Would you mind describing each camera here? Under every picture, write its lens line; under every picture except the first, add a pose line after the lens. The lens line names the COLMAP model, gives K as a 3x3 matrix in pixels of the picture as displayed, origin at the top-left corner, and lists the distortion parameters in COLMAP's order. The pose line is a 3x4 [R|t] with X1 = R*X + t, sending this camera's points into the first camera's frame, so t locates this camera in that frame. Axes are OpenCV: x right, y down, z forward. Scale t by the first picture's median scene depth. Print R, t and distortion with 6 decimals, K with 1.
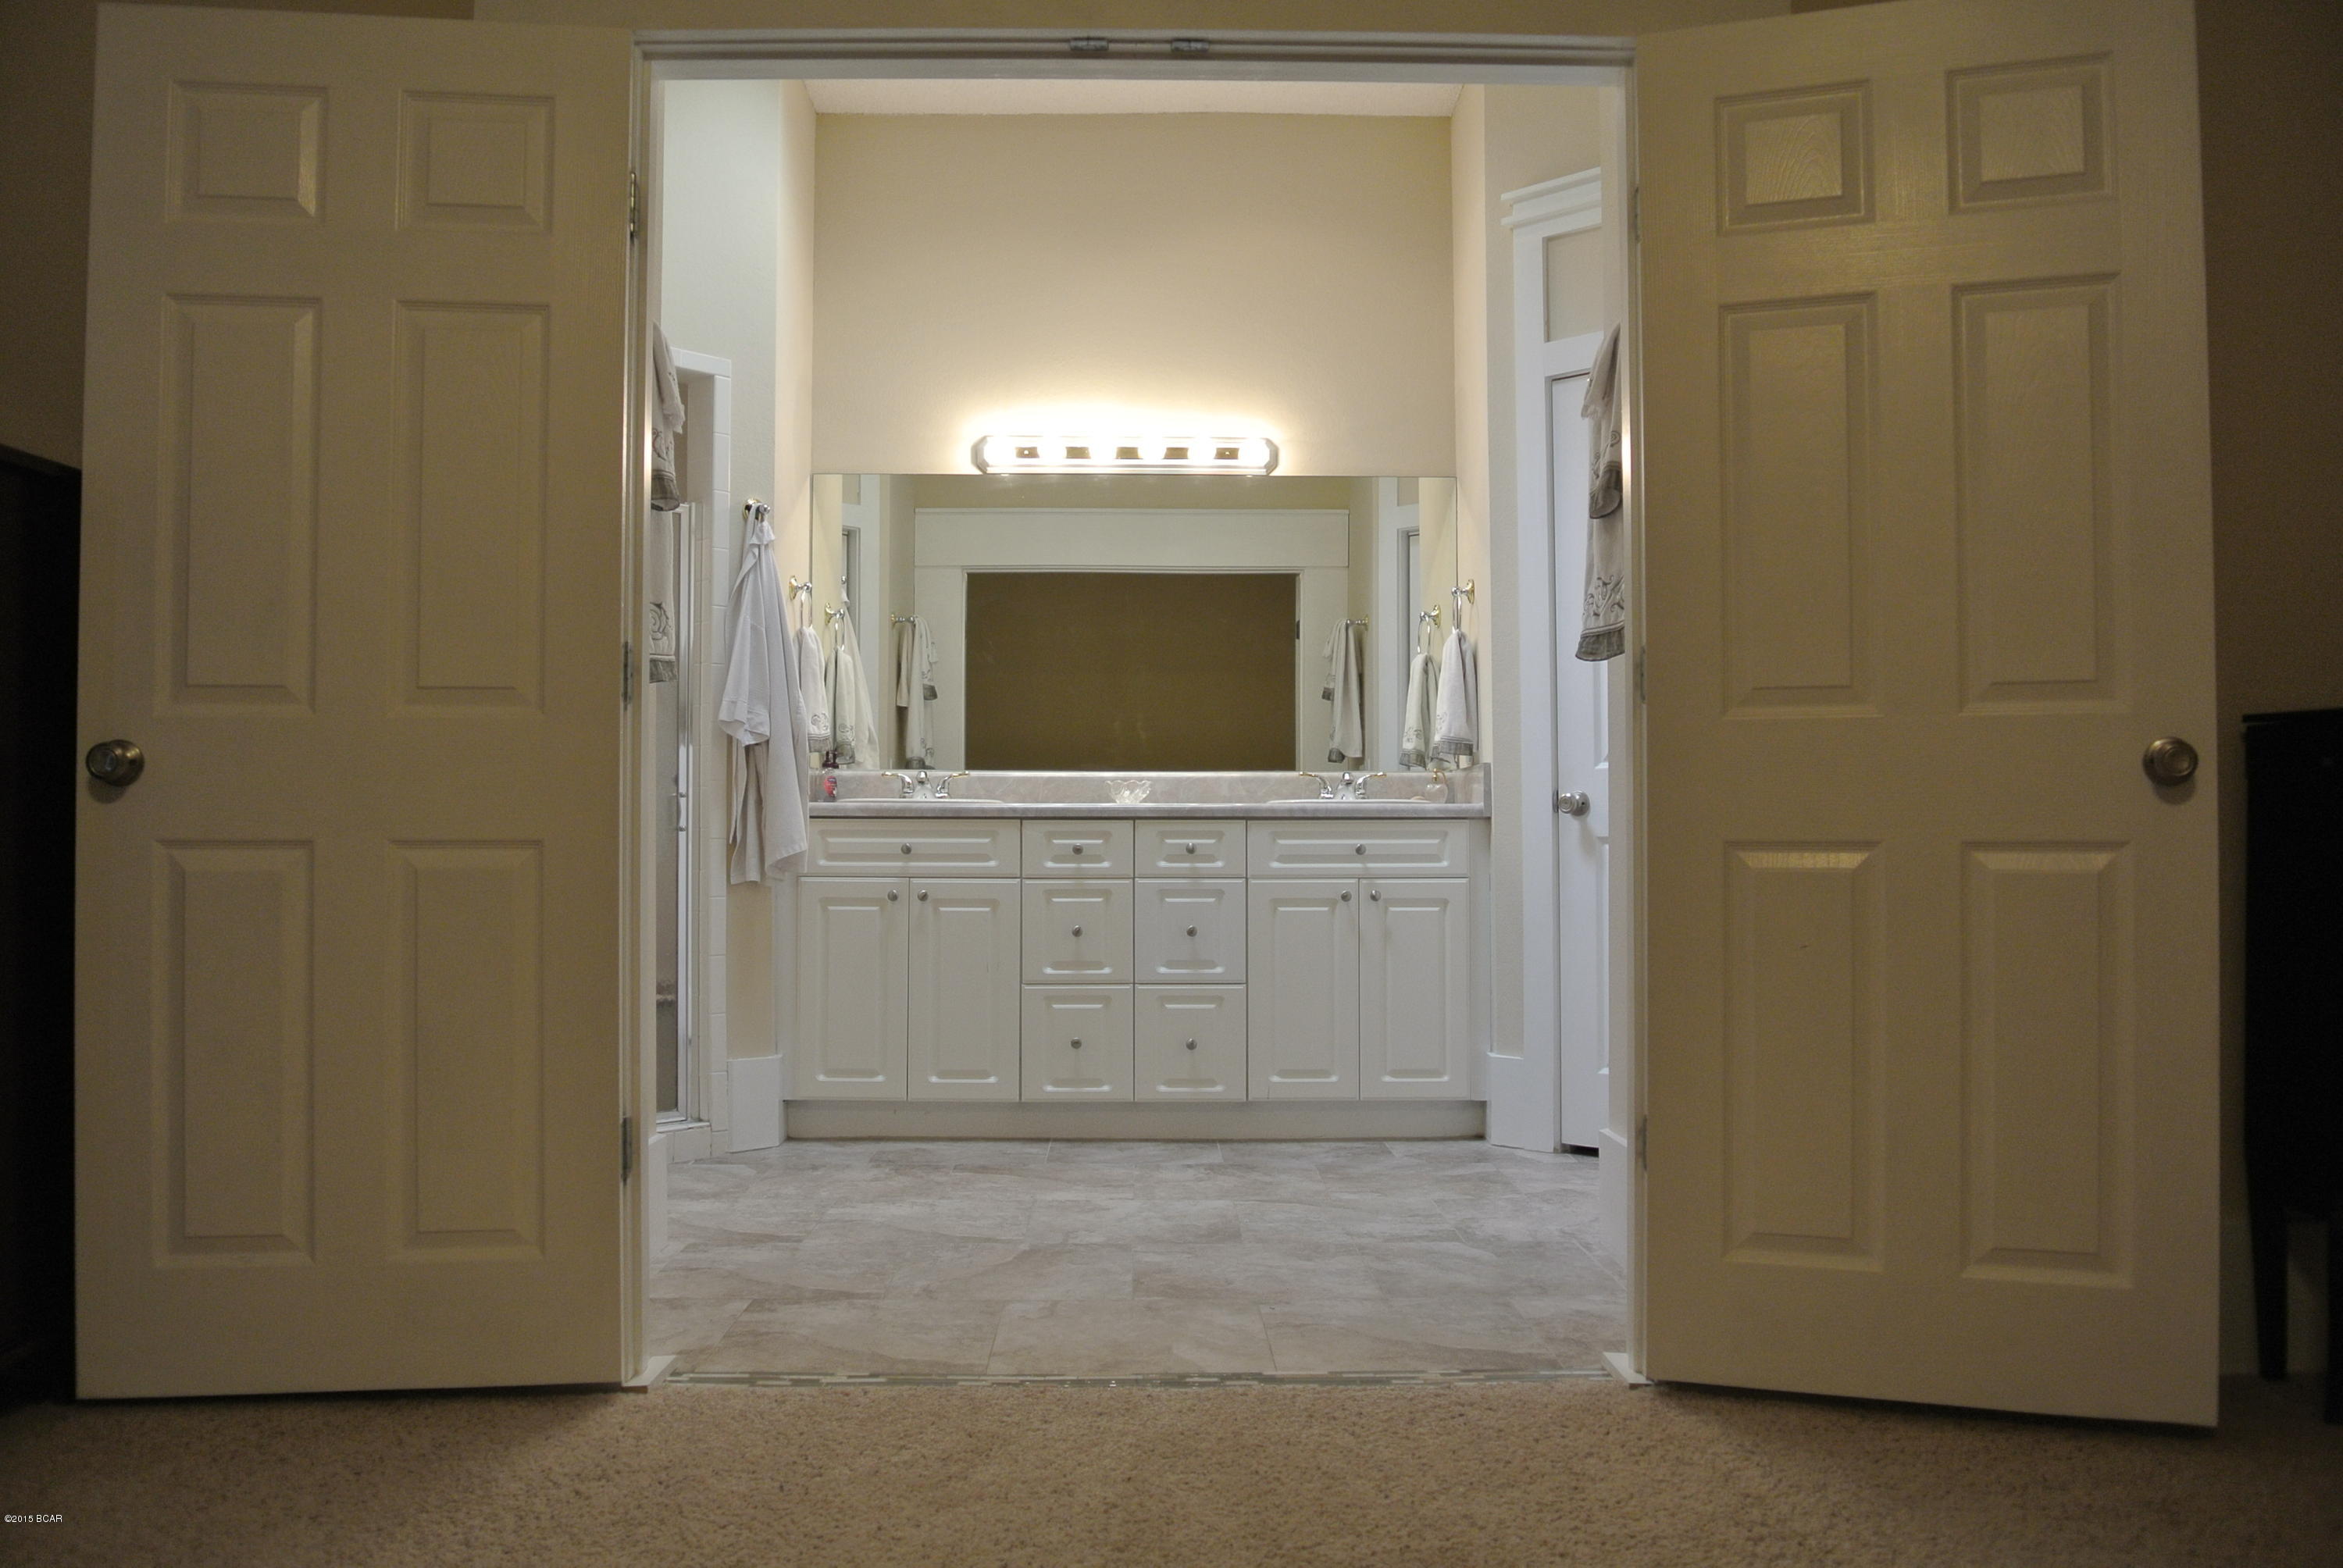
lens RADIAL K [[1878.8, 0, 1171.5], [0, 1878.8, 784.0], [0, 0, 1]] dist [-0.085845, 0.059014]
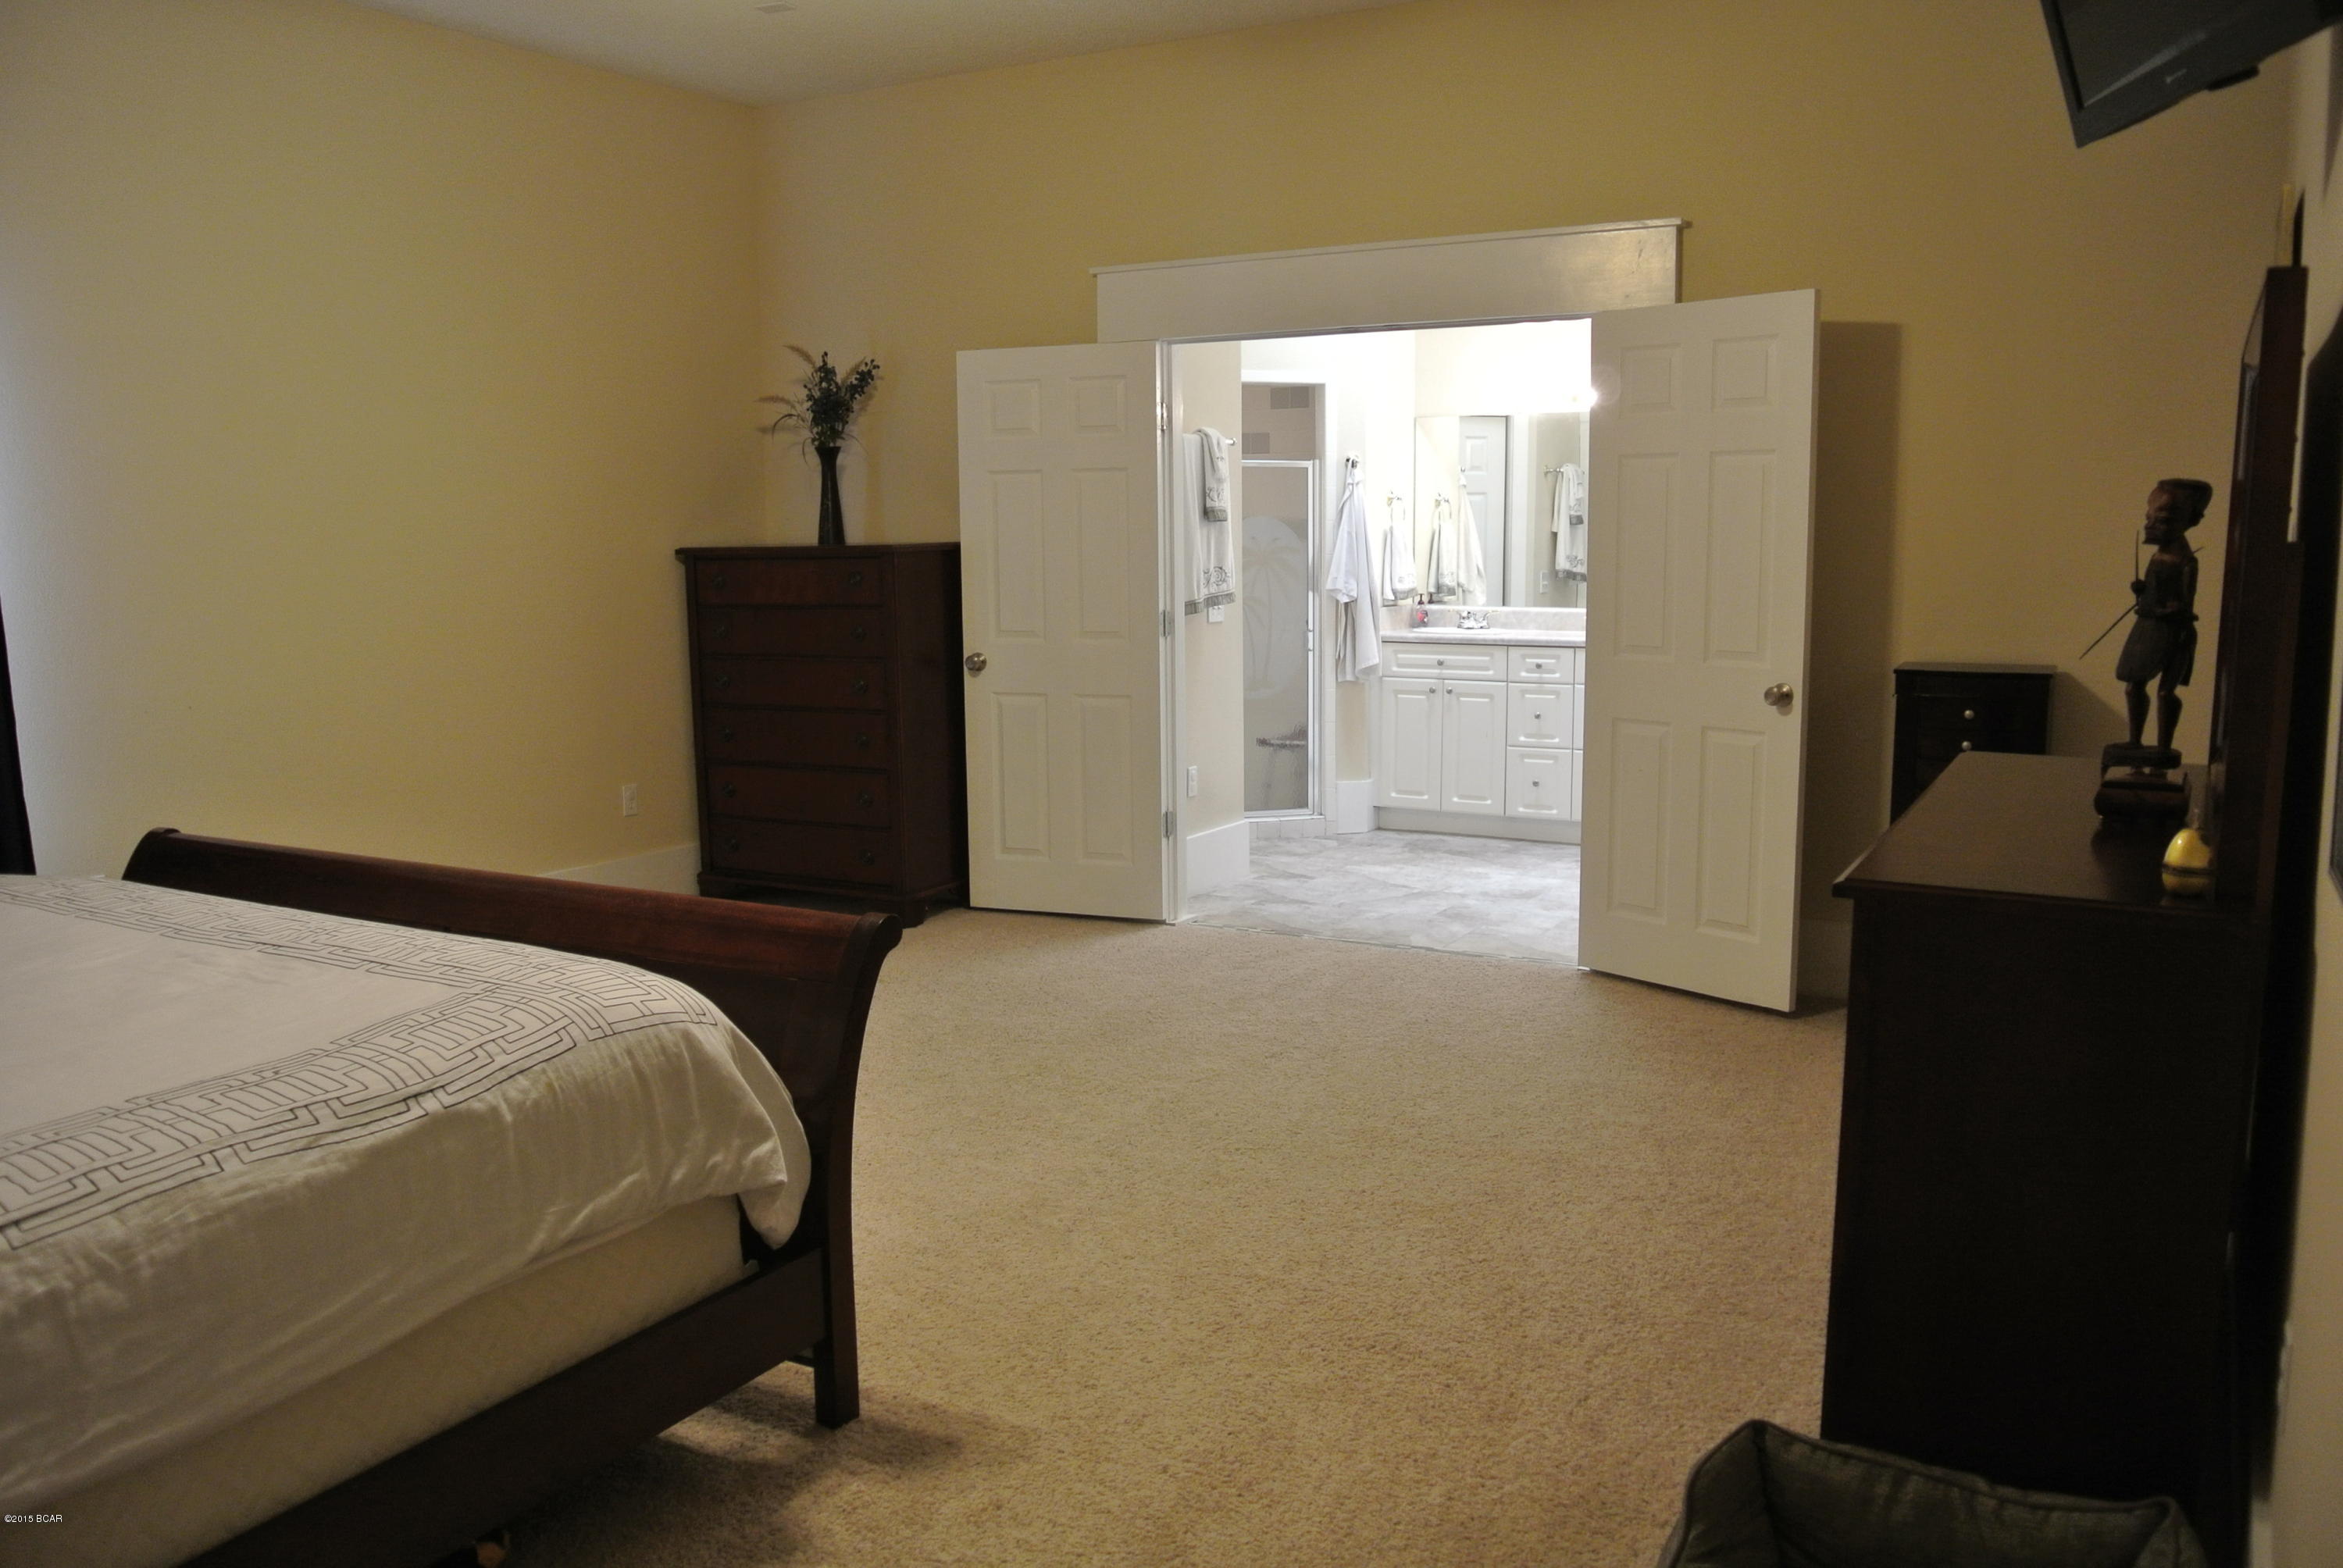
lens RADIAL K [[1853.8, 0, 1171.5], [0, 1853.8, 784.0], [0, 0, 1]] dist [0.096637, 0.000983]
pose [[0.864949, 0.061642, -0.498060, 0.495683], [0.020412, 0.987286, 0.157639, -0.127667], [0.501445, -0.146516, 0.852693, -0.564348]]
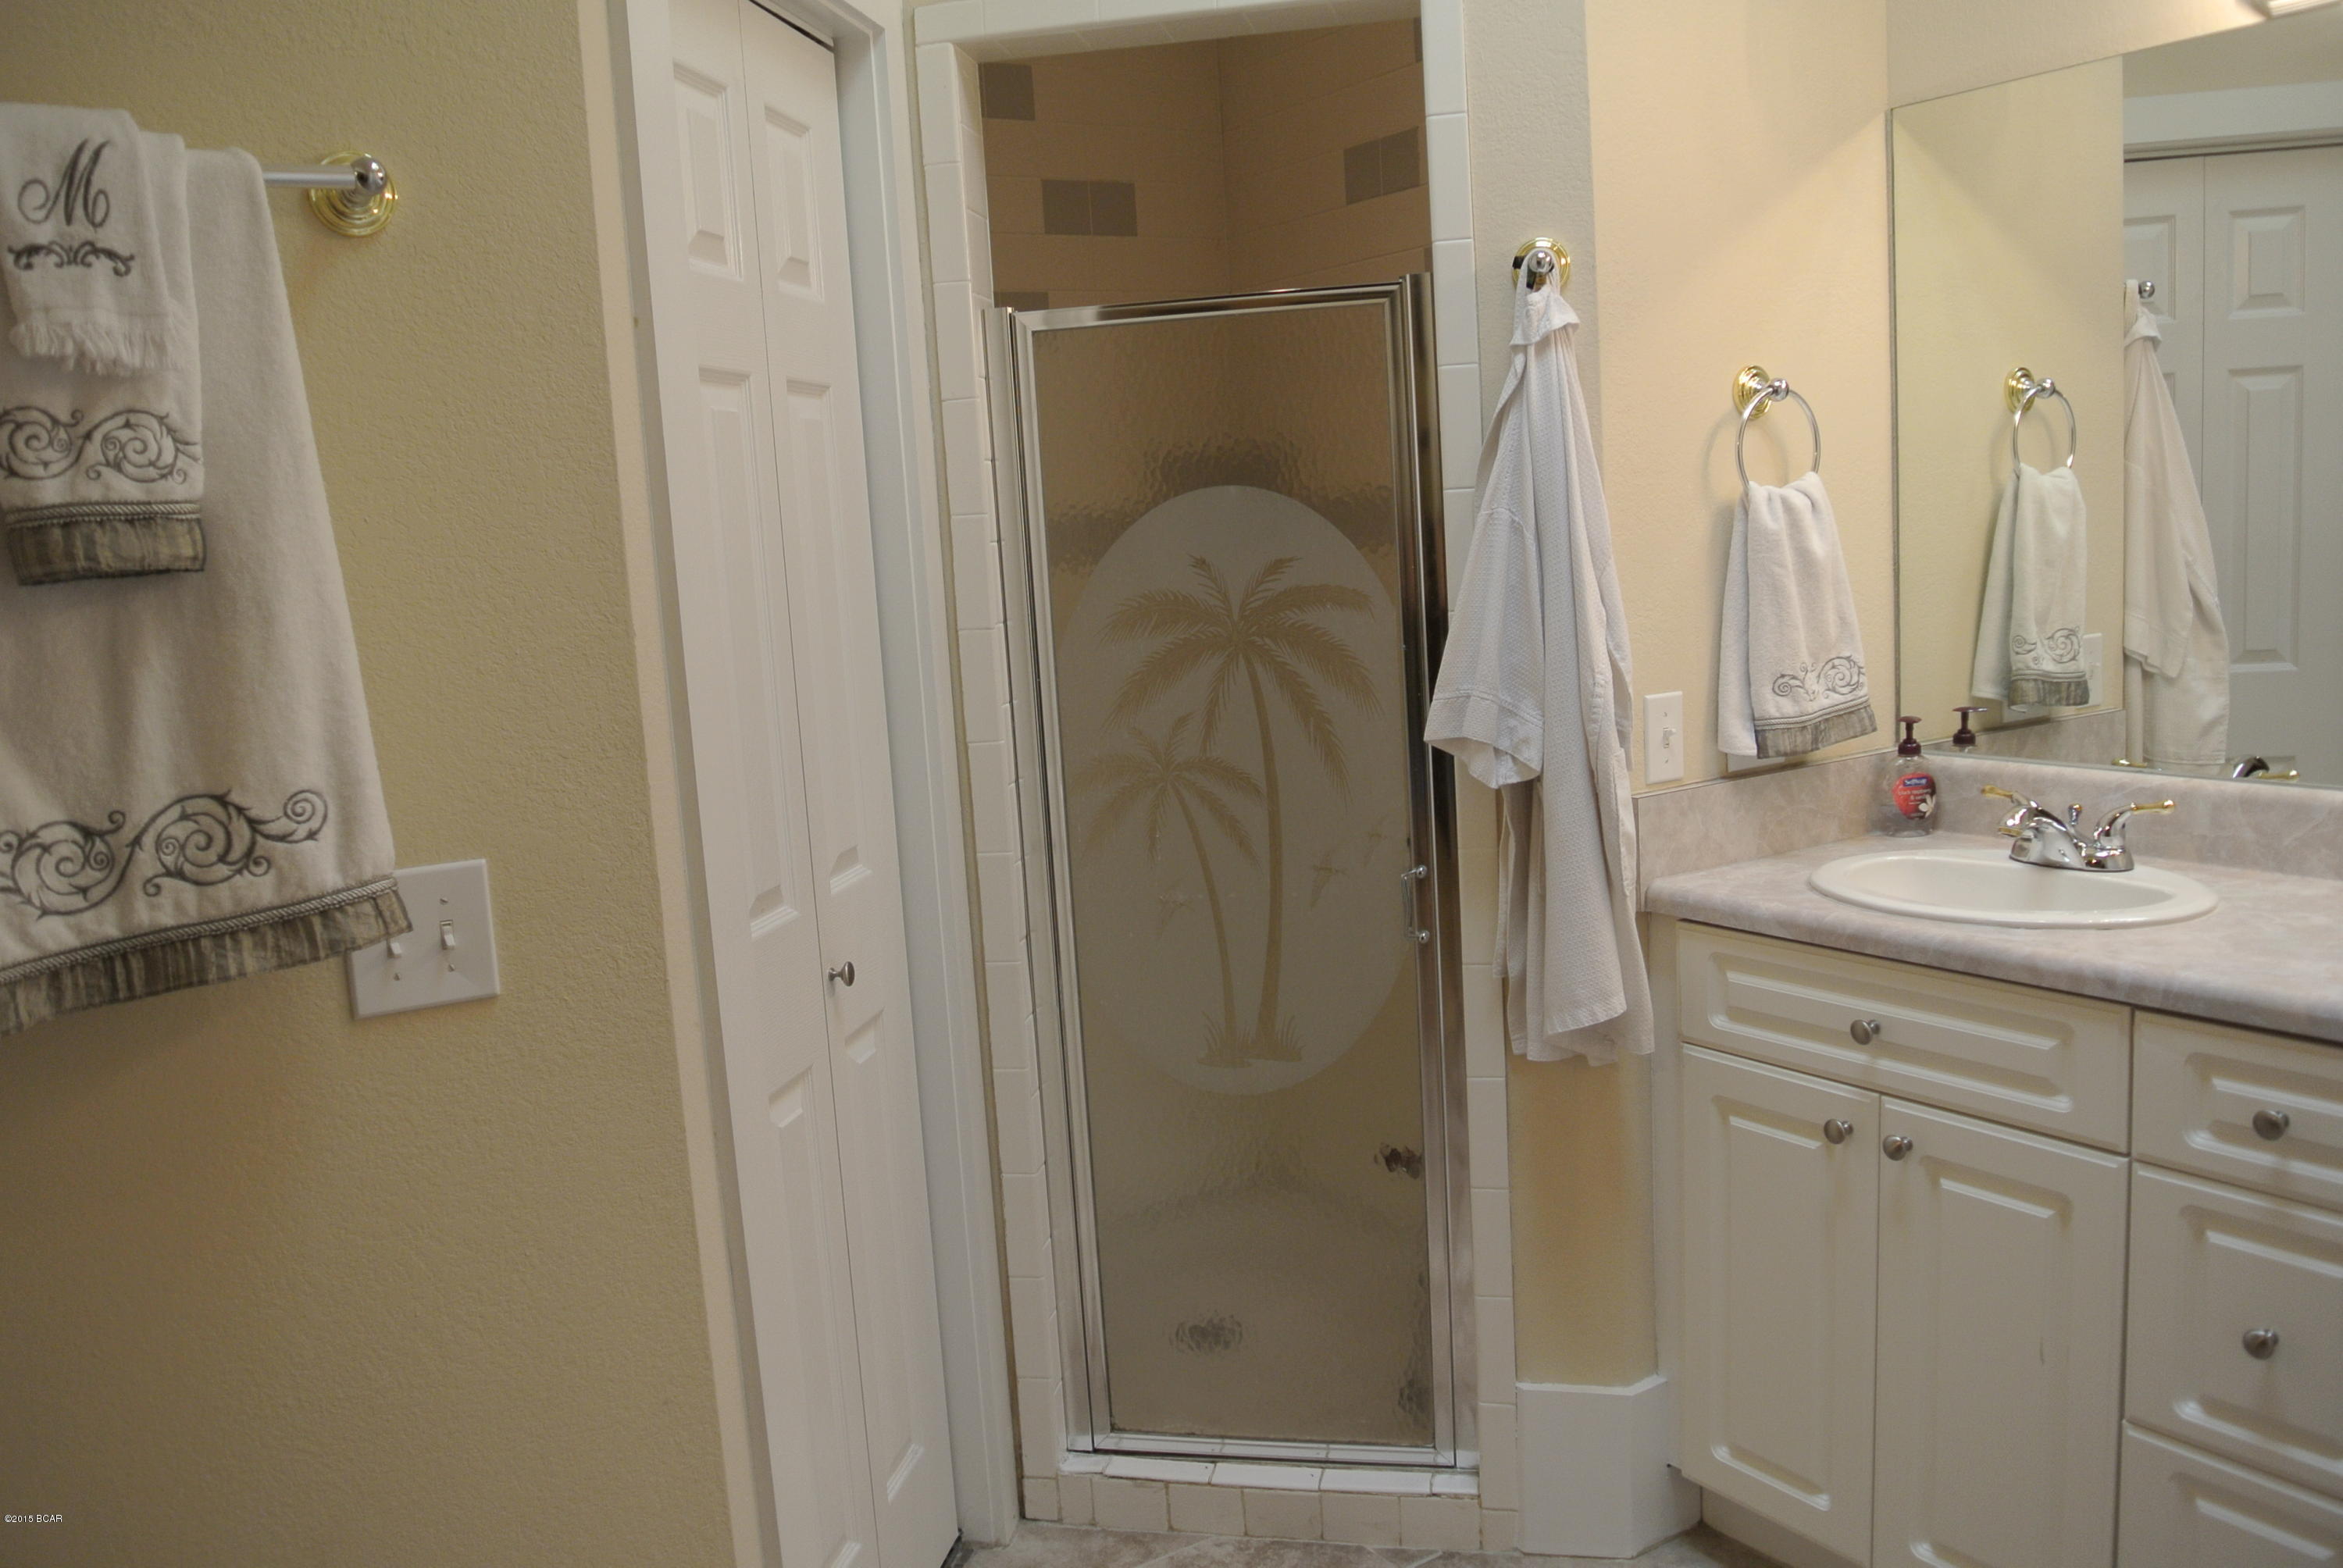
lens RADIAL K [[1913.6, 0, 1174.7], [0, 1913.6, 836.8], [0, 0, 1]] dist [-0.014409, -0.002219]
pose [[0.550747, 0.103121, -0.828278, 0.129182], [0.080473, 0.981156, 0.175663, -0.099249], [0.830784, -0.163400, 0.532070, 0.663317]]
